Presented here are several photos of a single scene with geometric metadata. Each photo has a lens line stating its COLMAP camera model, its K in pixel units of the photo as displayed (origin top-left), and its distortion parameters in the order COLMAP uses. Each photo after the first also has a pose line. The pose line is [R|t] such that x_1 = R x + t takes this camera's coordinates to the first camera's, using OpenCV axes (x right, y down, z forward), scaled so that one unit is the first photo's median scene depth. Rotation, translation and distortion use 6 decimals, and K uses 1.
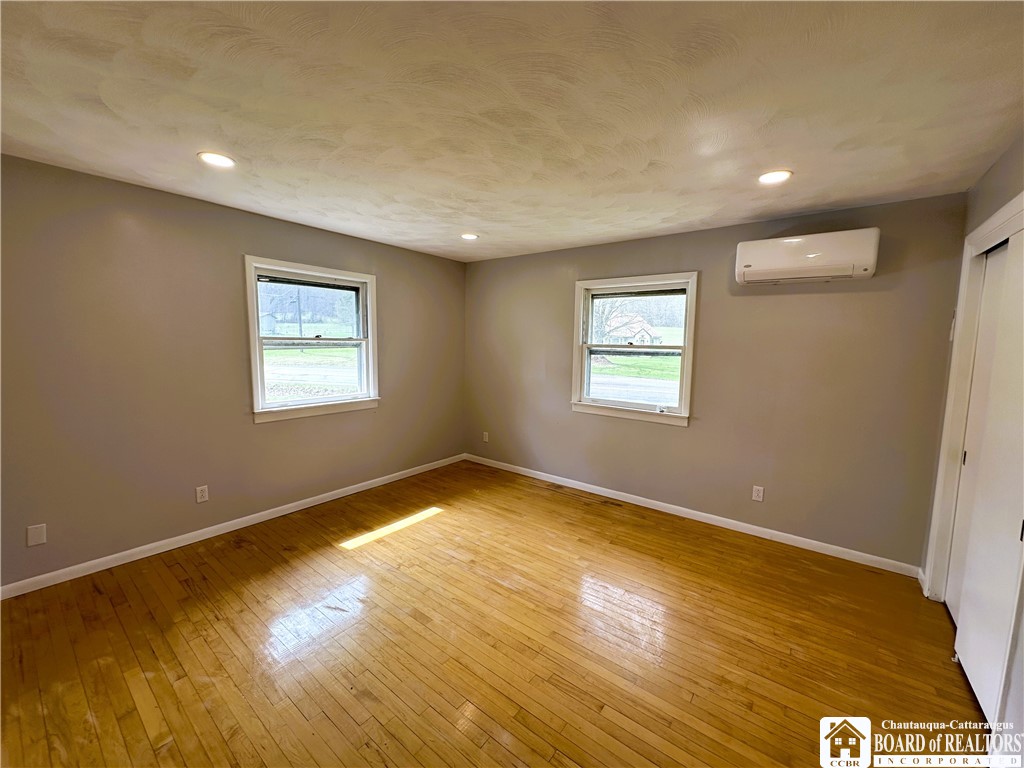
lens RADIAL K [[409.7, 0, 512.0], [0, 409.7, 384.0], [0, 0, 1]] dist [-0.002825, 0.000477]
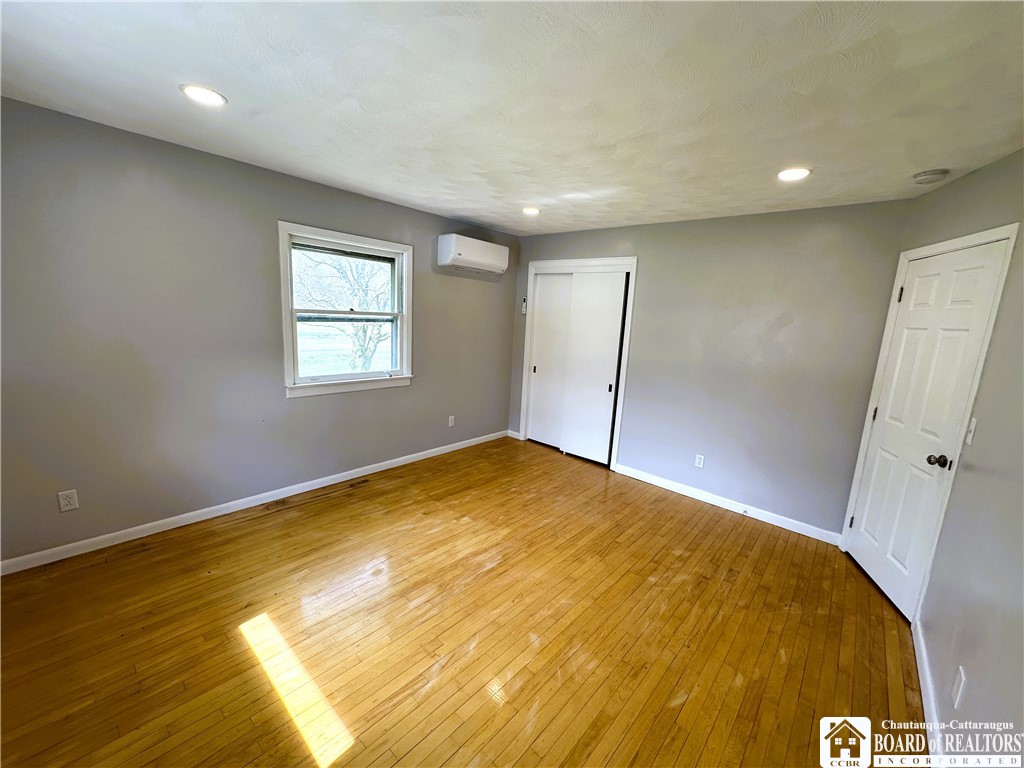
lens RADIAL K [[409.7, 0, 512.0], [0, 409.7, 384.0], [0, 0, 1]] dist [-0.002825, 0.000477]
pose [[0.063016, -0.184052, 0.980894, -0.657088], [0.048786, 0.982241, 0.181171, -0.089306], [-0.996819, 0.036437, 0.070876, 0.623942]]
